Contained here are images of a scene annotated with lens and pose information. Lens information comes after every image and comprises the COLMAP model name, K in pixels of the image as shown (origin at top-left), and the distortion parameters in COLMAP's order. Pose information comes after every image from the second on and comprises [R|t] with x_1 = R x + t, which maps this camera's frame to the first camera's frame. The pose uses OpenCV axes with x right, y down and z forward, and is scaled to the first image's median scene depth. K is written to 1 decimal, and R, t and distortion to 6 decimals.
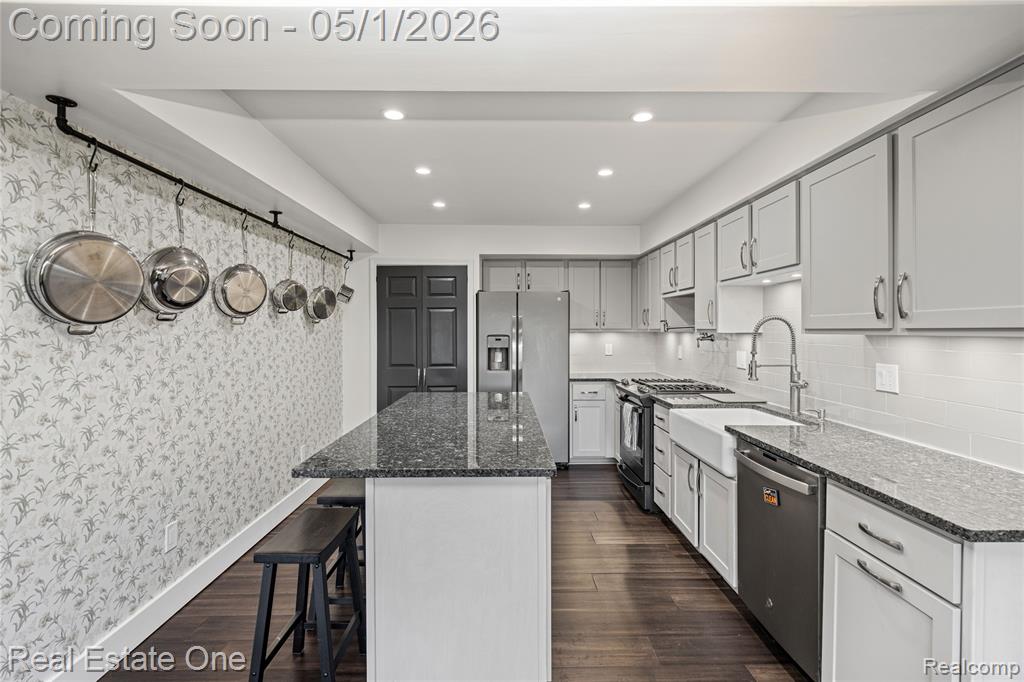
lens RADIAL K [[486.2, 0, 509.8], [0, 486.2, 332.7], [0, 0, 1]] dist [-0.000919, -0.000450]
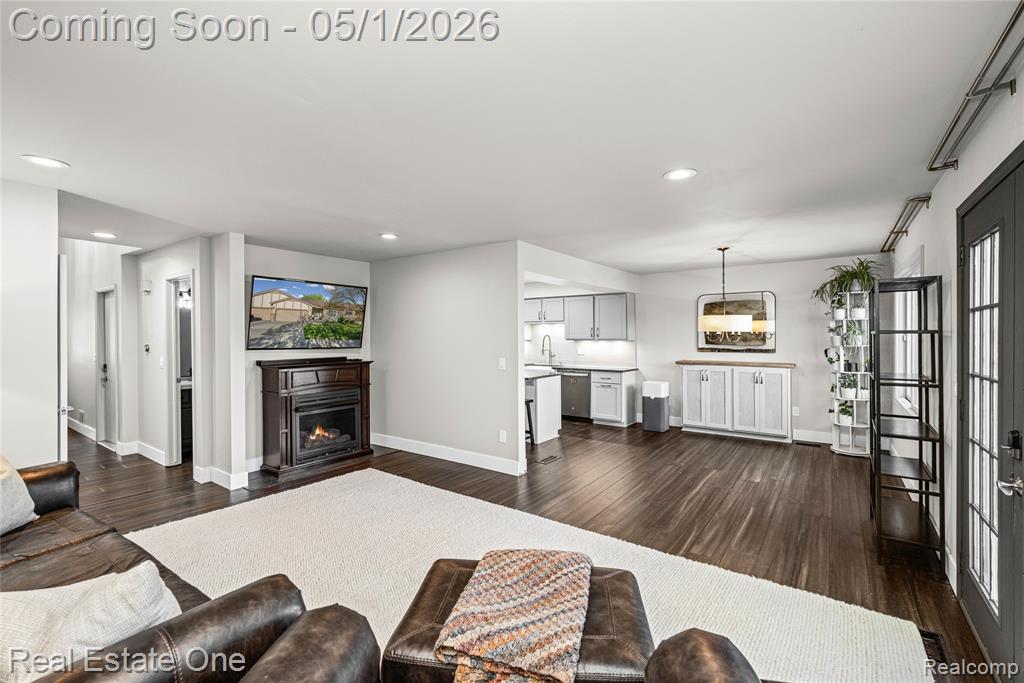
lens RADIAL K [[451.3, 0, 508.1], [0, 451.3, 337.6], [0, 0, 1]] dist [-0.000583, -0.000018]
pose [[0.599217, -0.005385, 0.800569, -1.560478], [0.008053, 0.999967, 0.000699, -0.014852], [-0.800546, 0.006029, 0.599240, -0.448719]]
